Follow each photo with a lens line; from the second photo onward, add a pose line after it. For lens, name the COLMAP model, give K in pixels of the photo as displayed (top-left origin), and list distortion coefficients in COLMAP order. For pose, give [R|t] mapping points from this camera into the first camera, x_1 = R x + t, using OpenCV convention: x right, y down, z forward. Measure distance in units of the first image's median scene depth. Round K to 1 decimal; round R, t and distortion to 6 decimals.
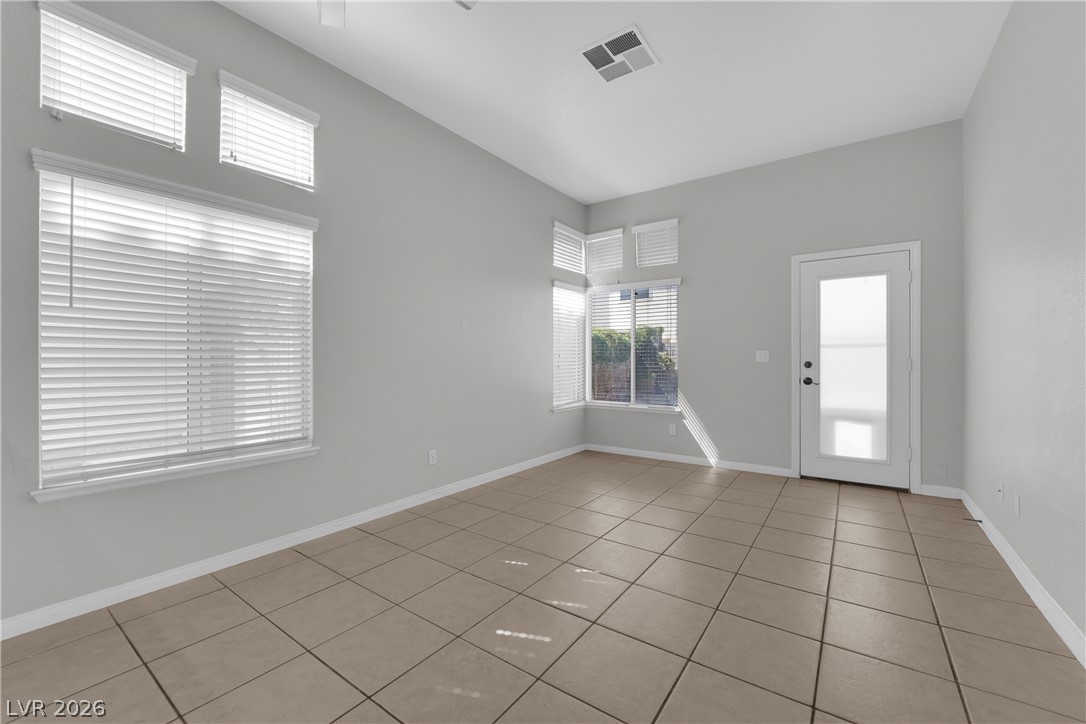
lens RADIAL K [[439.2, 0, 543.0], [0, 439.2, 362.0], [0, 0, 1]] dist [-0.006583, -0.005116]
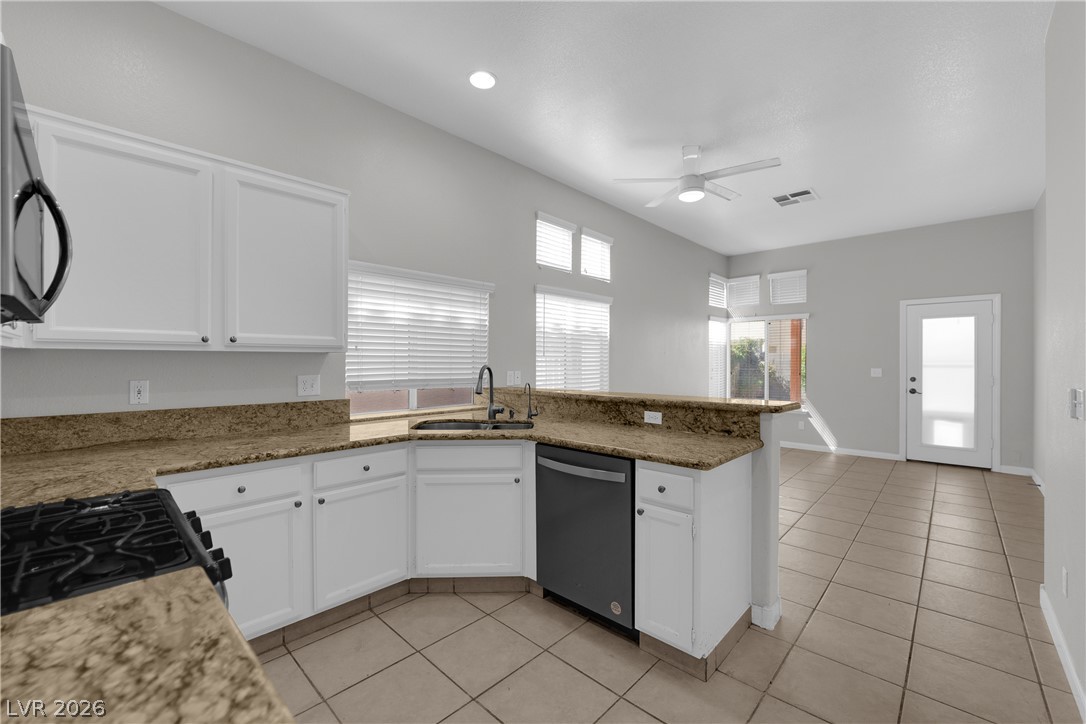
lens RADIAL K [[439.2, 0, 543.0], [0, 439.2, 362.0], [0, 0, 1]] dist [-0.006583, -0.005116]
pose [[0.990976, 0.002925, -0.134007, -0.389008], [-0.003192, 0.999993, -0.001777, -0.044688], [0.134001, 0.002189, 0.990979, -0.552550]]
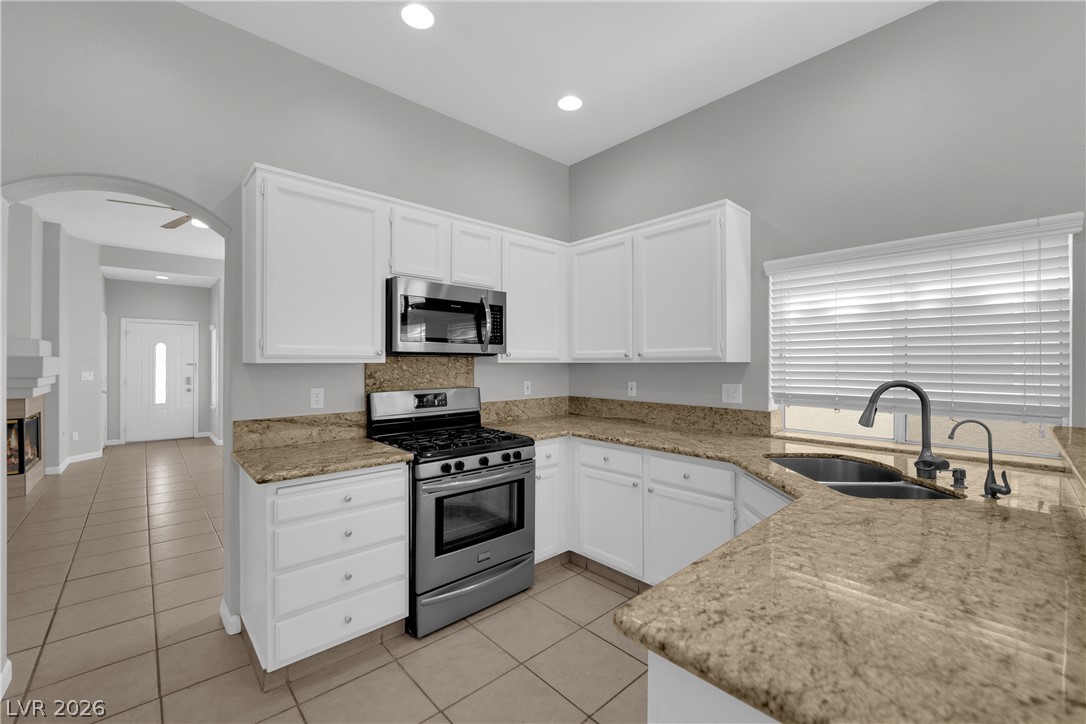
lens RADIAL K [[439.2, 0, 543.0], [0, 439.2, 362.0], [0, 0, 1]] dist [-0.006583, -0.005116]
pose [[-0.203841, -0.001952, -0.979002, -0.086762], [-0.004490, 0.999989, -0.001058, -0.057245], [0.978994, 0.004180, -0.203848, -0.091204]]
